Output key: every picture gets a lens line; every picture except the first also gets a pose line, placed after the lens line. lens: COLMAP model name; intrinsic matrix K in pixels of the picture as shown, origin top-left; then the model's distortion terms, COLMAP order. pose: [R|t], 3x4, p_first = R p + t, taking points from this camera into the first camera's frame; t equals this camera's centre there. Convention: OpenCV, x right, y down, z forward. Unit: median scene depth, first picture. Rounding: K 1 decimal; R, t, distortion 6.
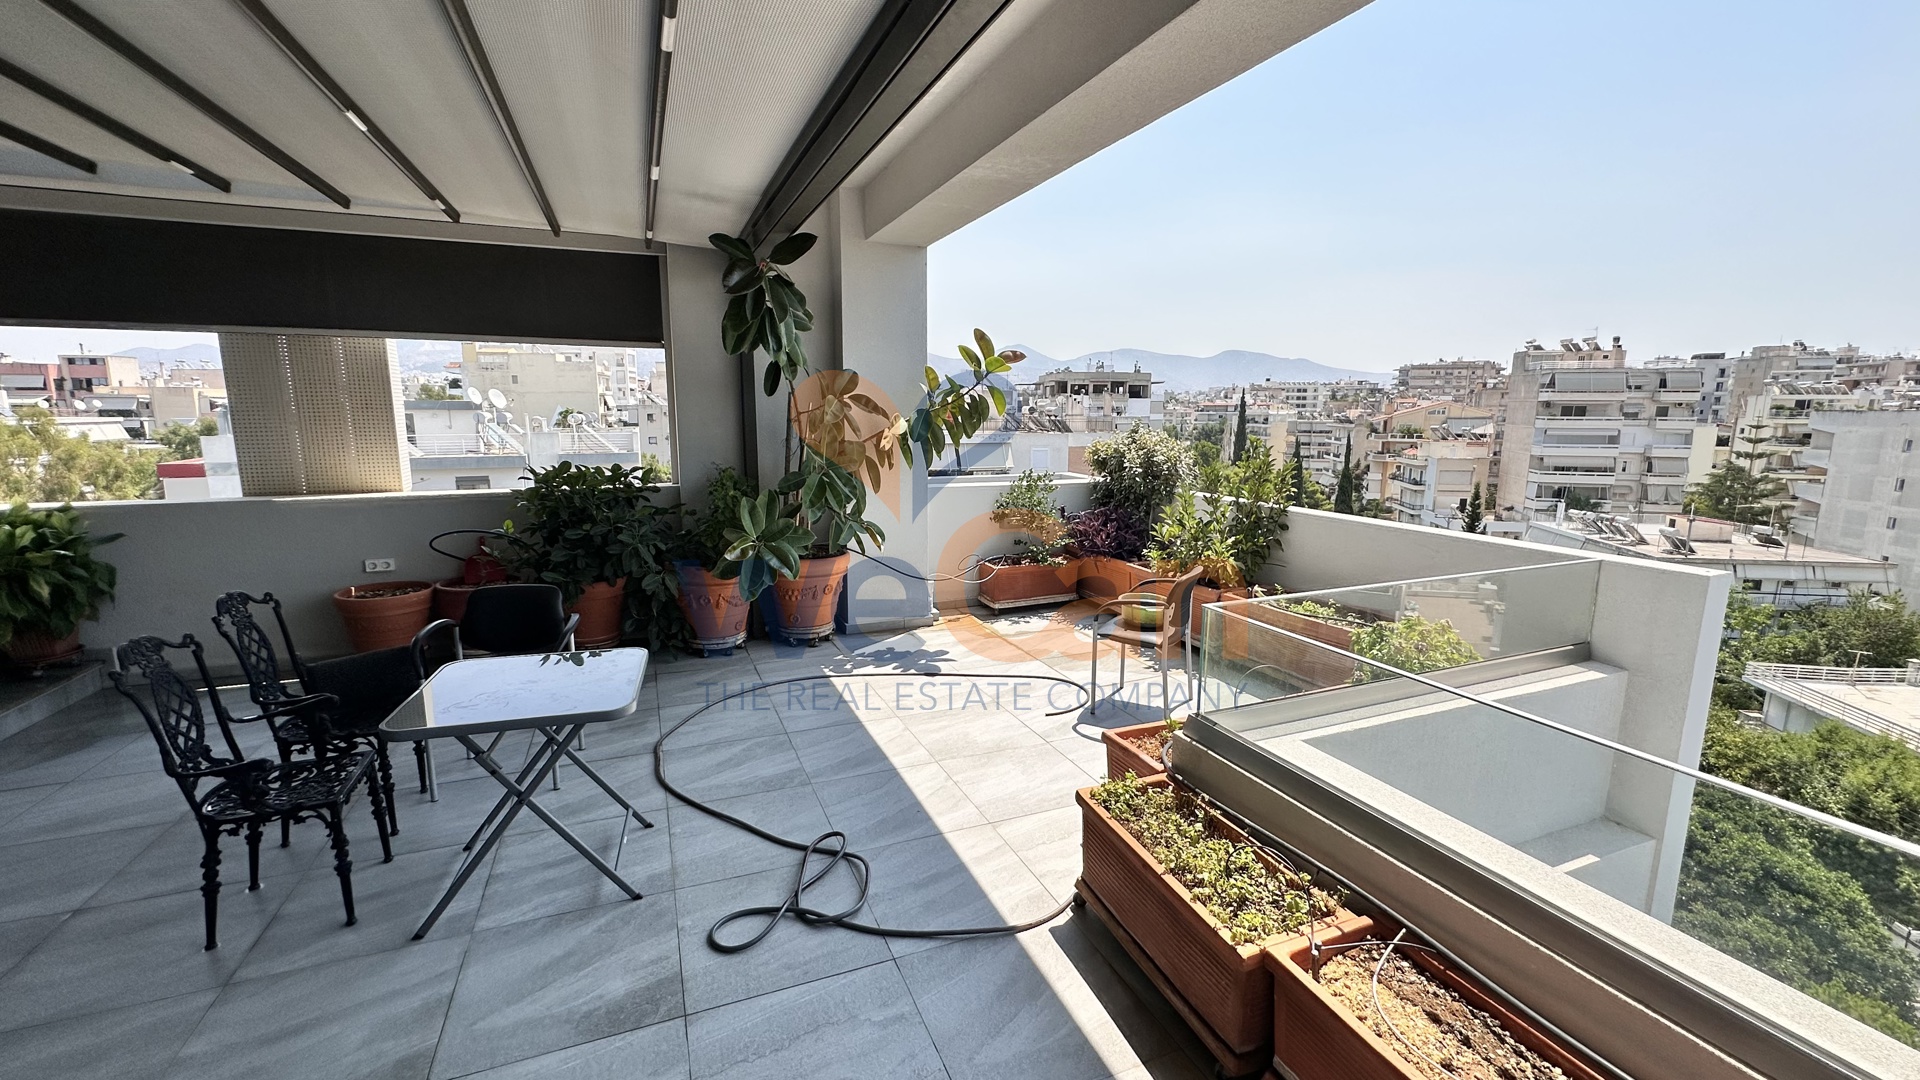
lens RADIAL K [[765.9, 0, 963.4], [0, 765.9, 537.0], [0, 0, 1]] dist [-0.005429, 0.001172]
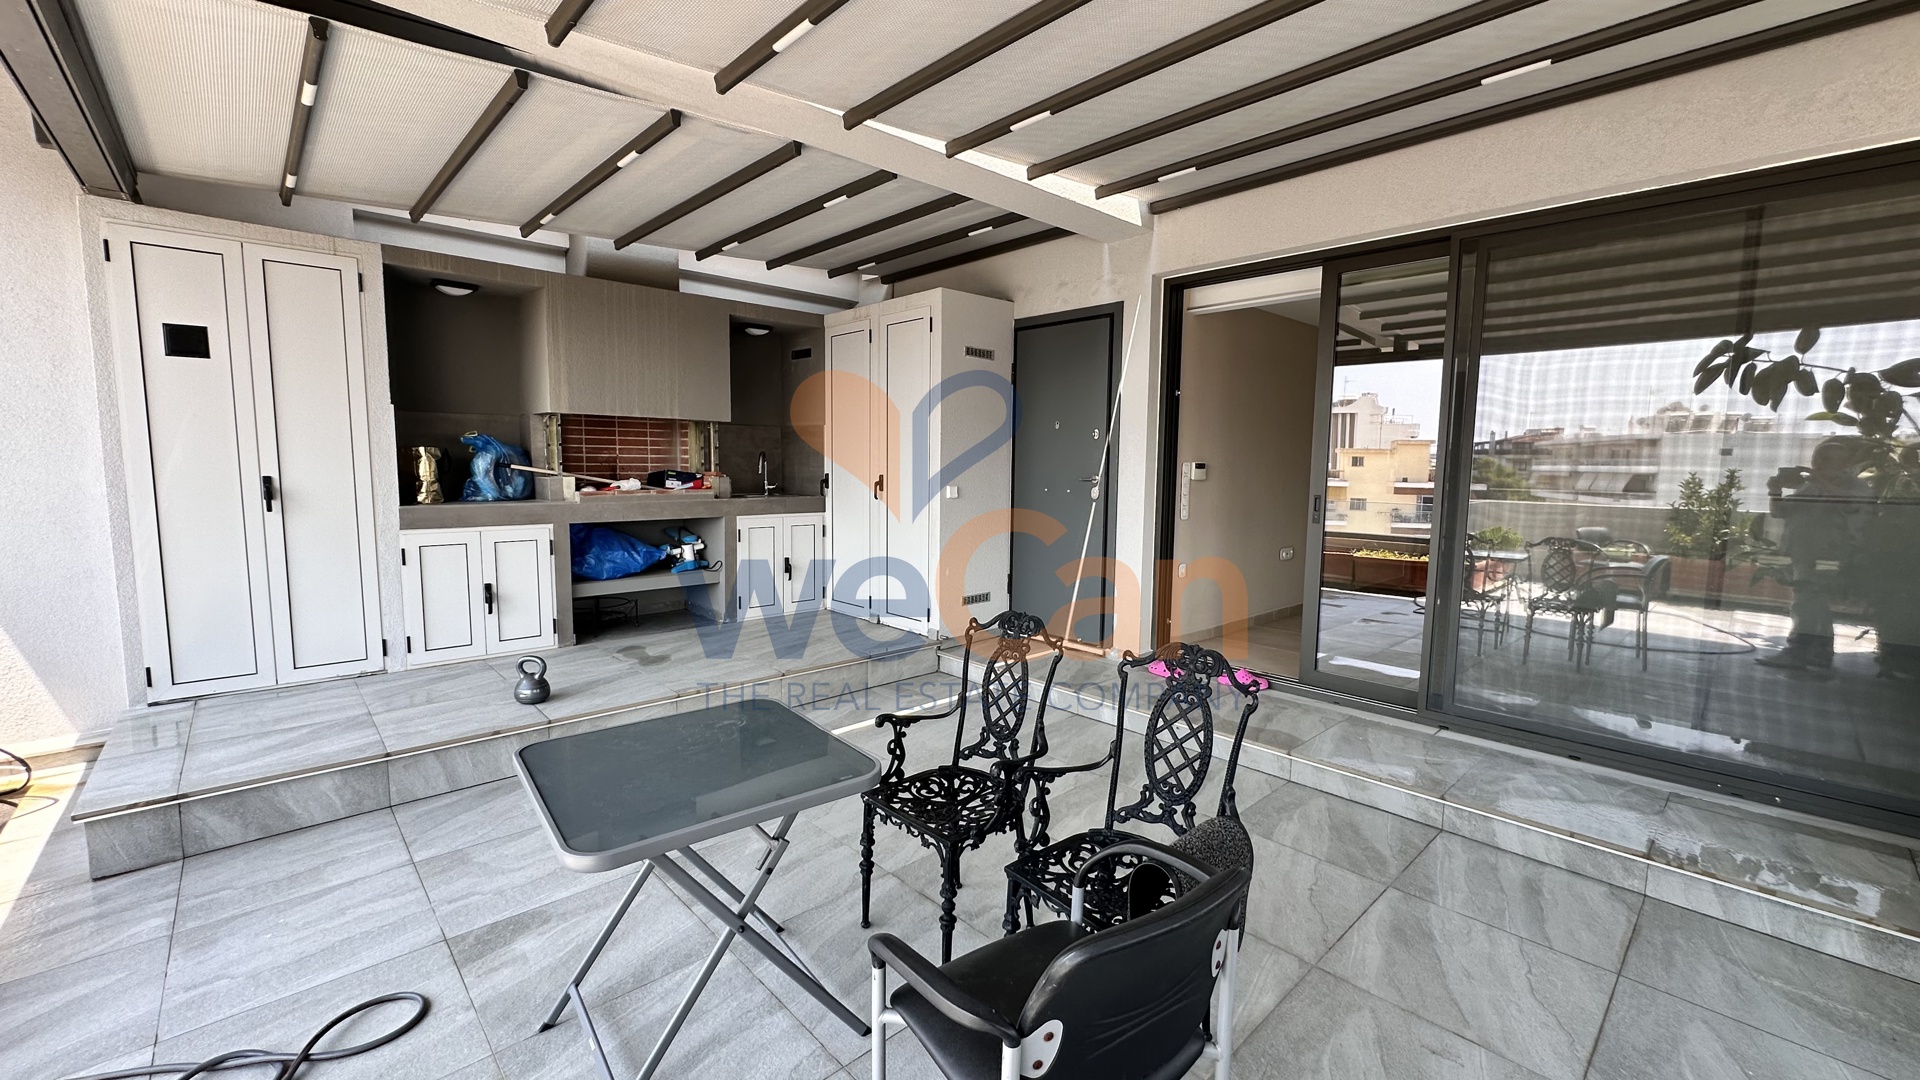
lens RADIAL K [[765.9, 0, 954.0], [0, 765.9, 543.5], [0, 0, 1]] dist [-0.005429, 0.001172]
pose [[-0.939580, 0.019447, -0.341777, -0.475201], [-0.074061, 0.963193, 0.258406, -0.174312], [0.334222, 0.268105, -0.903557, 1.442354]]
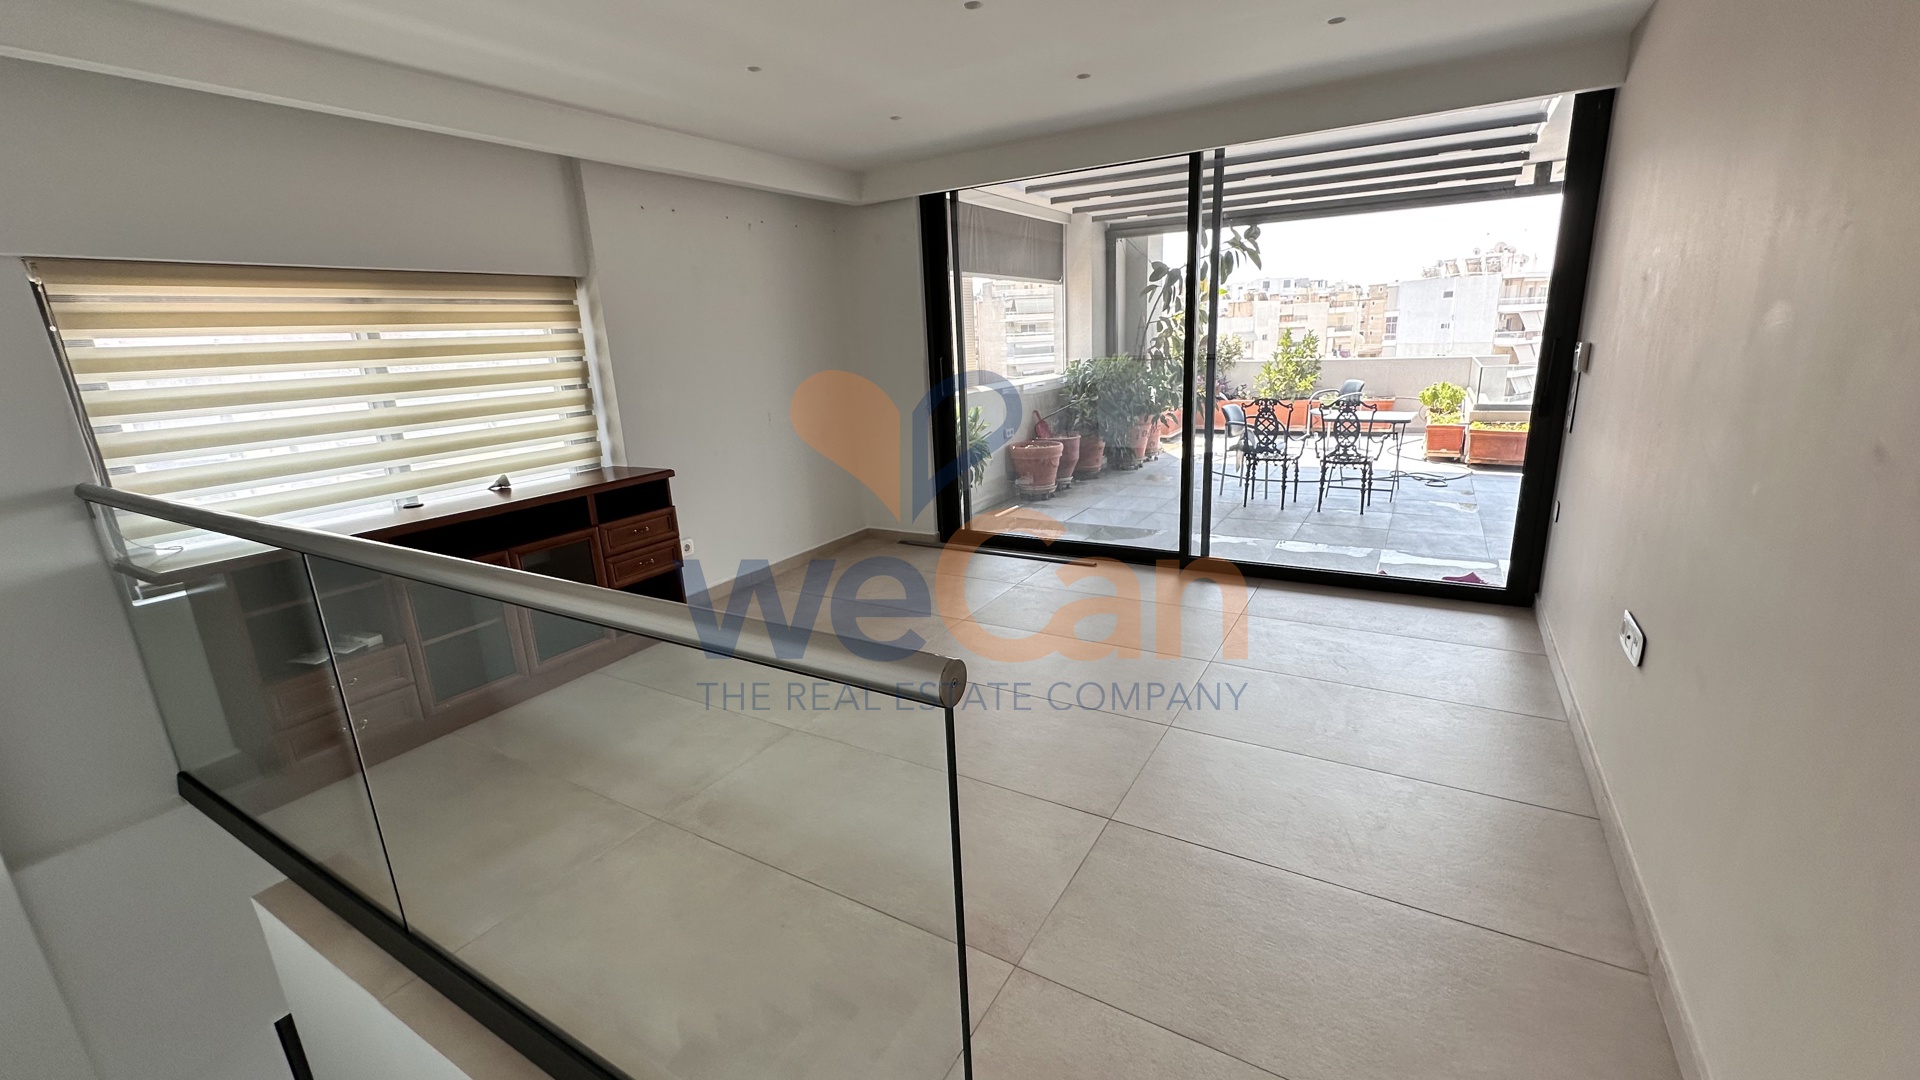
lens RADIAL K [[765.9, 0, 964.4], [0, 765.9, 534.5], [0, 0, 1]] dist [-0.005429, 0.001172]
pose [[0.799383, -0.192671, 0.569091, -2.821505], [0.147486, 0.981133, 0.125003, 0.027073], [-0.582438, -0.015993, 0.812718, -0.162519]]
